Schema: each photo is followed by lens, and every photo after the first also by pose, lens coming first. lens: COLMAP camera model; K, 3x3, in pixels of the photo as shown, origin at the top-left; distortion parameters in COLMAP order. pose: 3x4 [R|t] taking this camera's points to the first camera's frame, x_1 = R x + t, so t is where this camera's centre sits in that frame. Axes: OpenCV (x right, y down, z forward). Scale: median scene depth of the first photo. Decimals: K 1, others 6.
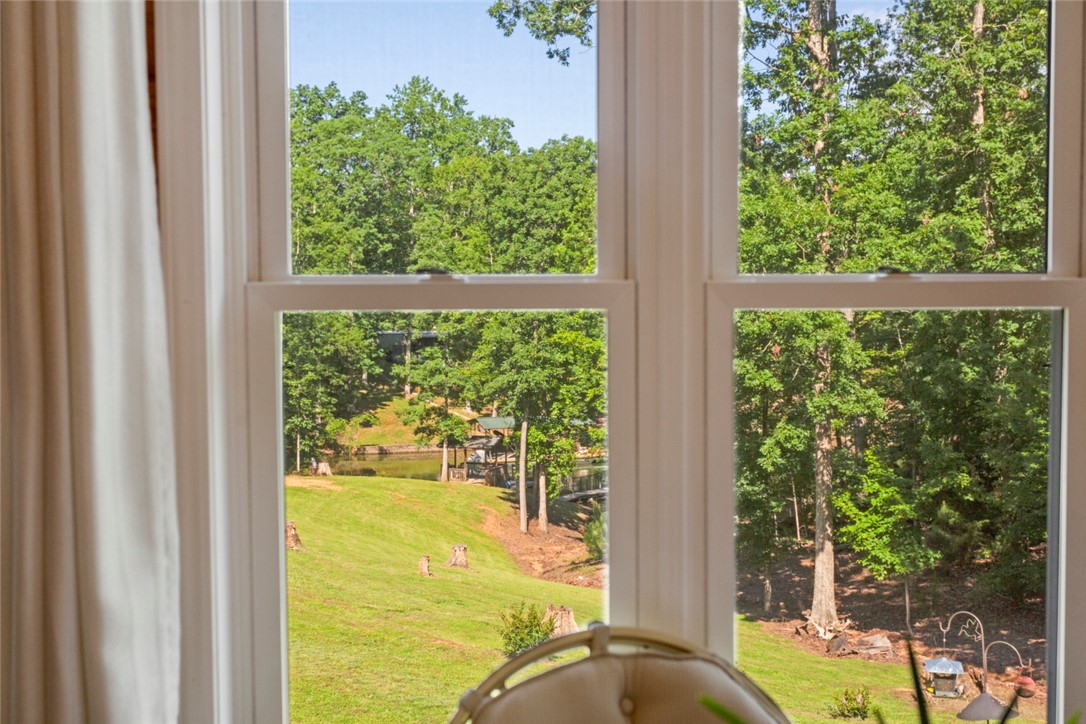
lens RADIAL K [[1187.4, 0, 540.5], [0, 1187.4, 351.3], [0, 0, 1]] dist [0.023404, 0.000000]
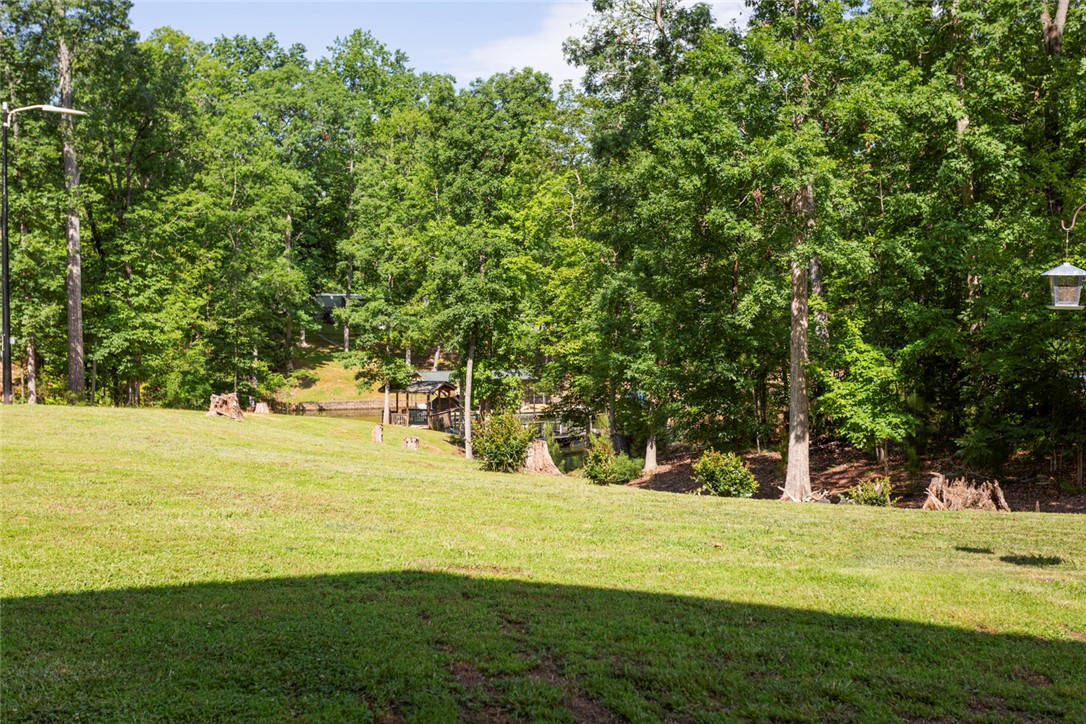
lens RADIAL K [[1187.4, 0, 528.6], [0, 1187.4, 342.5], [0, 0, 1]] dist [0.023404, 0.000000]
pose [[0.998991, 0.007278, 0.044312, -0.008873], [-0.007408, 0.999969, 0.002773, 0.042843], [-0.044290, -0.003098, 0.999014, 0.024435]]
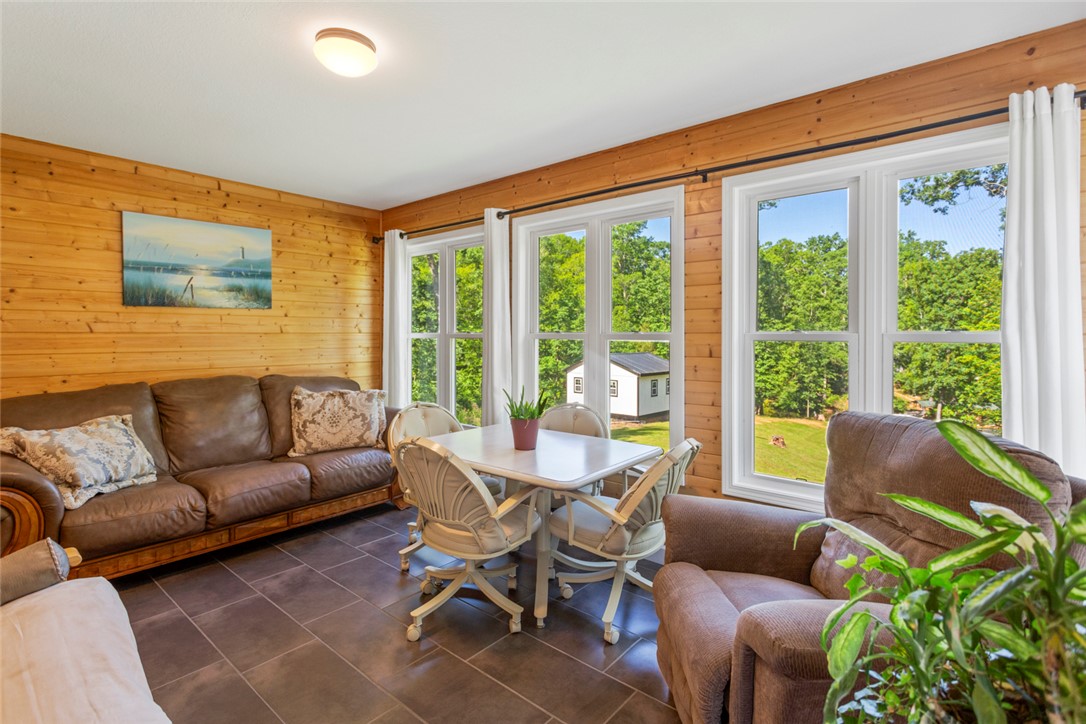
lens RADIAL K [[519.2, 0, 545.3], [0, 519.2, 336.7], [0, 0, 1]] dist [0.004153, -0.001193]
pose [[0.767874, 0.008625, -0.640543, 0.031944], [-0.035899, 0.998917, -0.029584, 0.000940], [0.639595, 0.045711, 0.767352, -0.021178]]
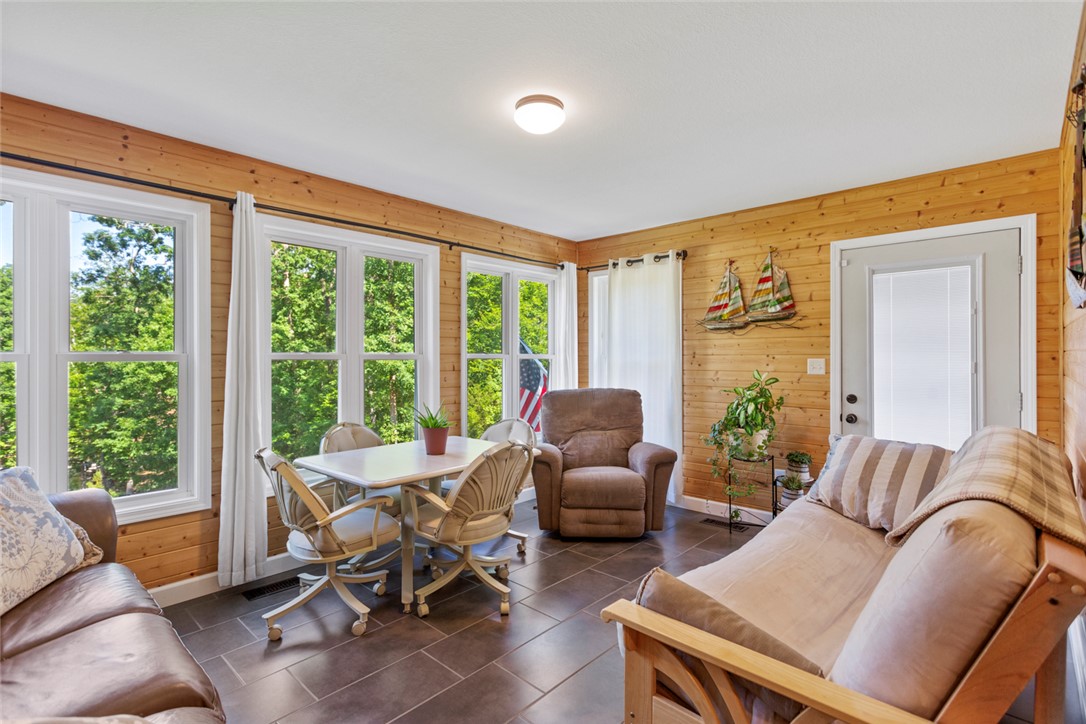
lens RADIAL K [[519.2, 0, 540.9], [0, 519.2, 352.3], [0, 0, 1]] dist [0.004153, -0.001193]
pose [[0.675556, 0.011200, 0.737224, -0.025095], [0.032383, 0.998469, -0.044843, 0.001813], [-0.736597, 0.054168, 0.674159, -0.029850]]
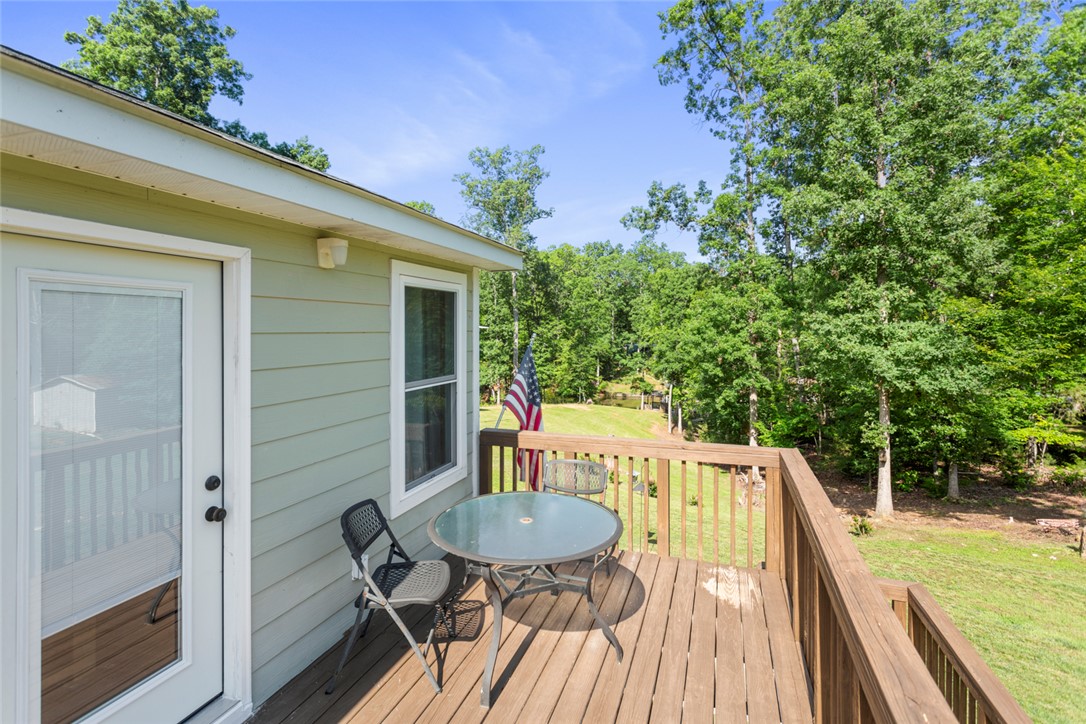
lens RADIAL K [[519.2, 0, 541.0], [0, 519.2, 331.6], [0, 0, 1]] dist [0.004153, -0.001193]
pose [[0.944960, 0.005964, -0.327131, 0.074617], [-0.018649, 0.999190, -0.035654, -0.004714], [0.326653, 0.039793, 0.944306, -0.041568]]
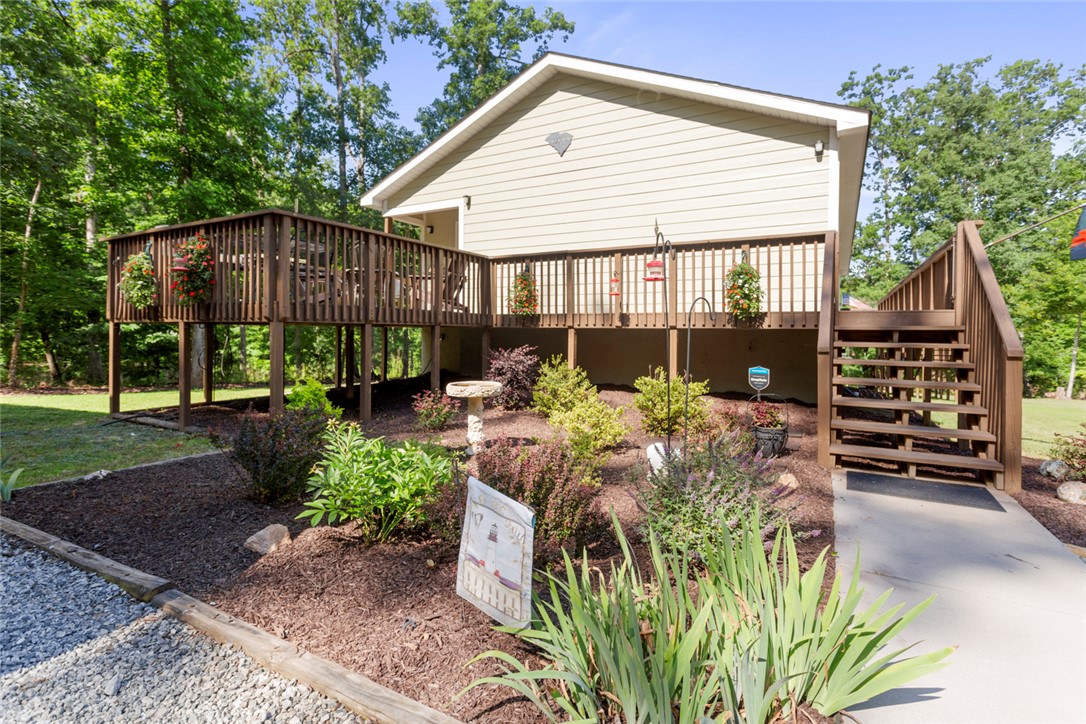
lens RADIAL K [[519.2, 0, 539.9], [0, 519.2, 329.8], [0, 0, 1]] dist [0.004153, -0.001193]
pose [[0.867211, 0.013290, -0.497763, 0.043123], [-0.038298, 0.998463, -0.040066, 0.044018], [0.496465, 0.053809, 0.866387, -0.387456]]
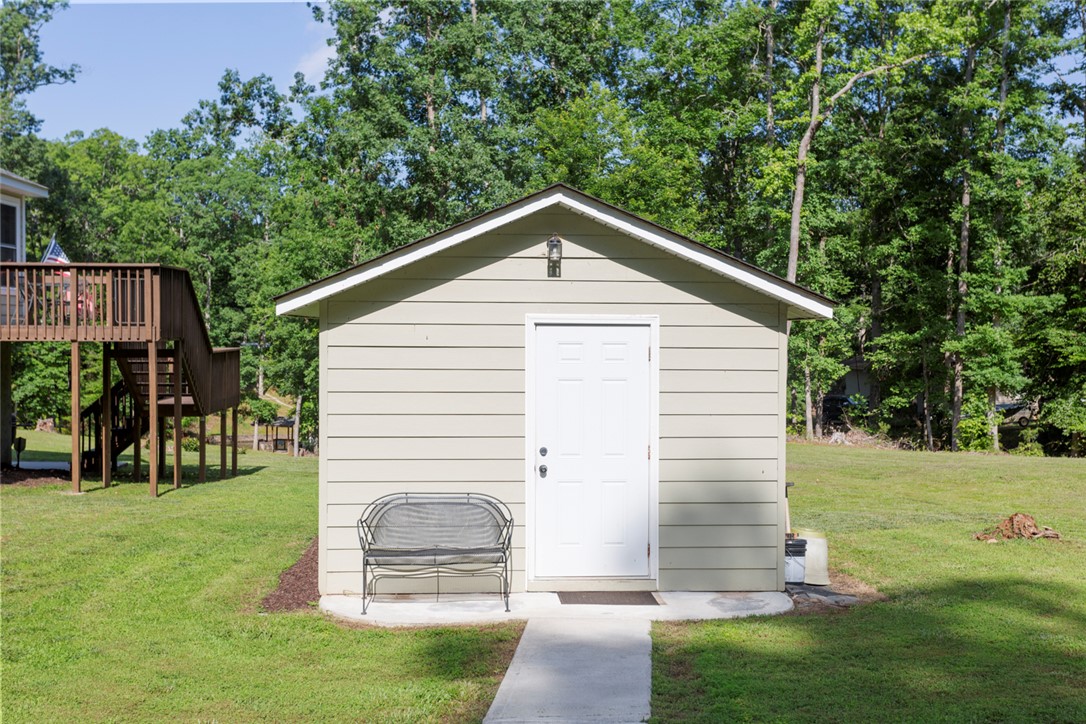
lens RADIAL K [[1187.4, 0, 515.3], [0, 1187.4, 354.3], [0, 0, 1]] dist [0.023404, 0.000000]
pose [[0.999198, 0.009504, 0.038903, 0.168840], [-0.008679, 0.999735, -0.021335, 0.035014], [-0.039095, 0.020980, 0.999015, -0.319274]]
